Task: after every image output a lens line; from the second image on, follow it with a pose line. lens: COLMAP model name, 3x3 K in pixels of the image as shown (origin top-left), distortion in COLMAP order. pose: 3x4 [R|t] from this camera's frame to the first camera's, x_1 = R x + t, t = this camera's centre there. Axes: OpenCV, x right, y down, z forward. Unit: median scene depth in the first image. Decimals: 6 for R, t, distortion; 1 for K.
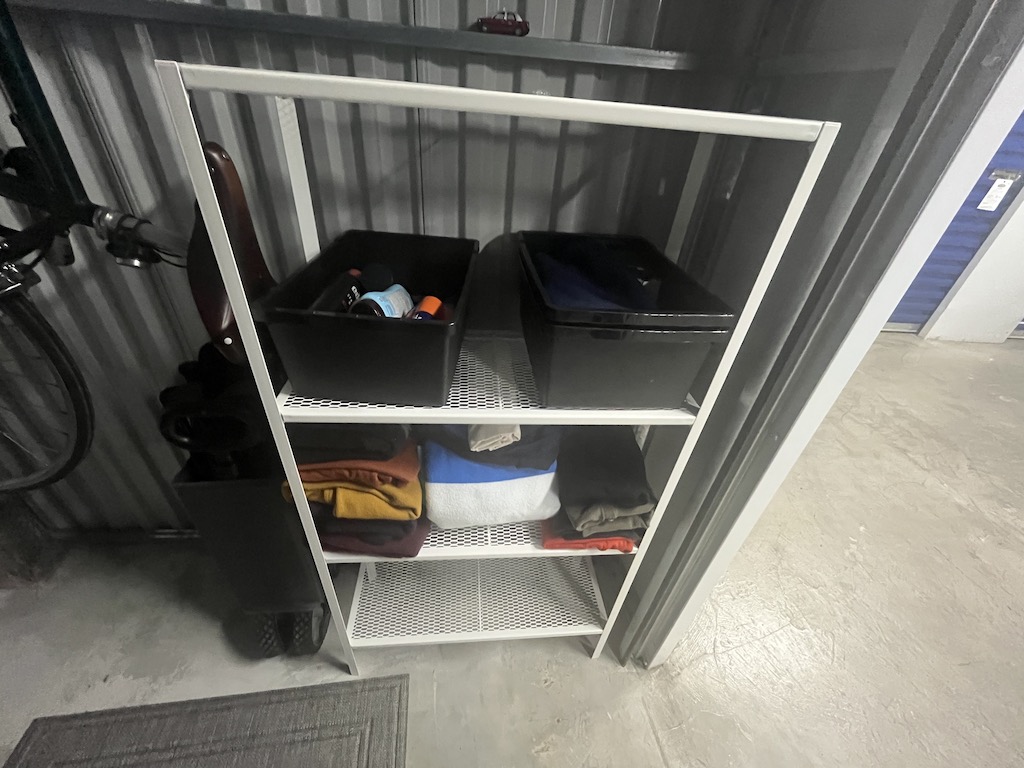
lens RADIAL K [[411.4, 0, 509.8], [0, 411.4, 385.4], [0, 0, 1]] dist [-0.001813, -0.000239]
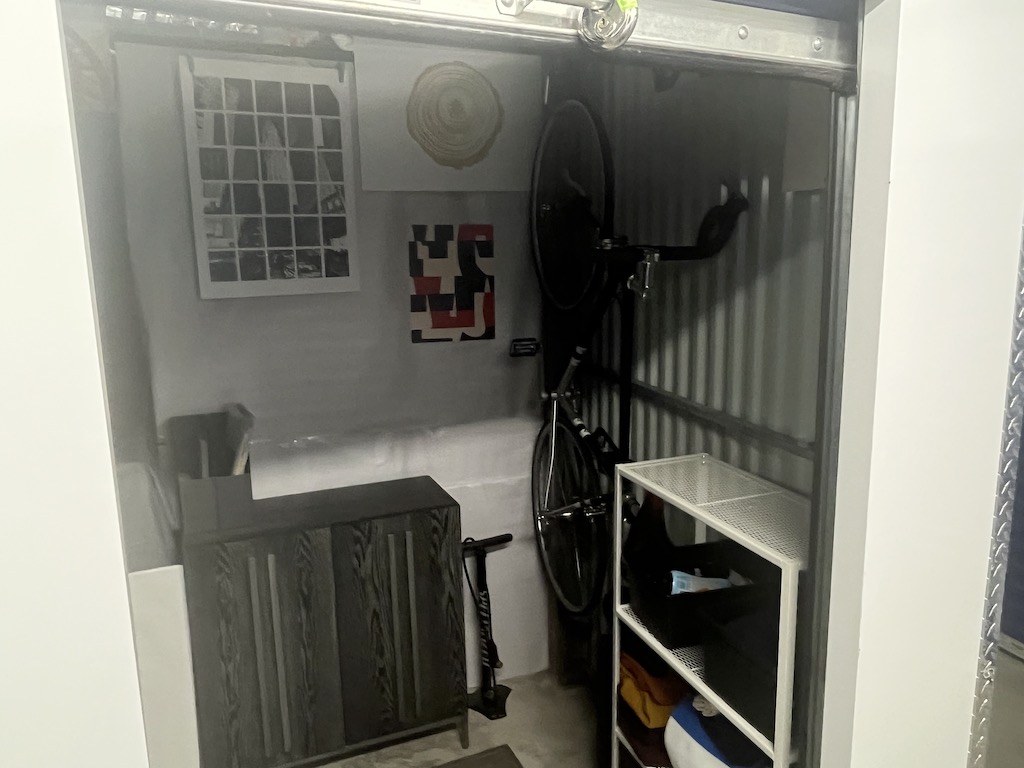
lens RADIAL K [[741.9, 0, 513.0], [0, 741.9, 382.6], [0, 0, 1]] dist [-0.013601, -0.002685]
pose [[0.287282, 0.097662, -0.952854, 1.904083], [-0.506382, 0.859891, -0.064539, -0.291783], [0.813048, 0.501049, 0.296486, -0.707499]]
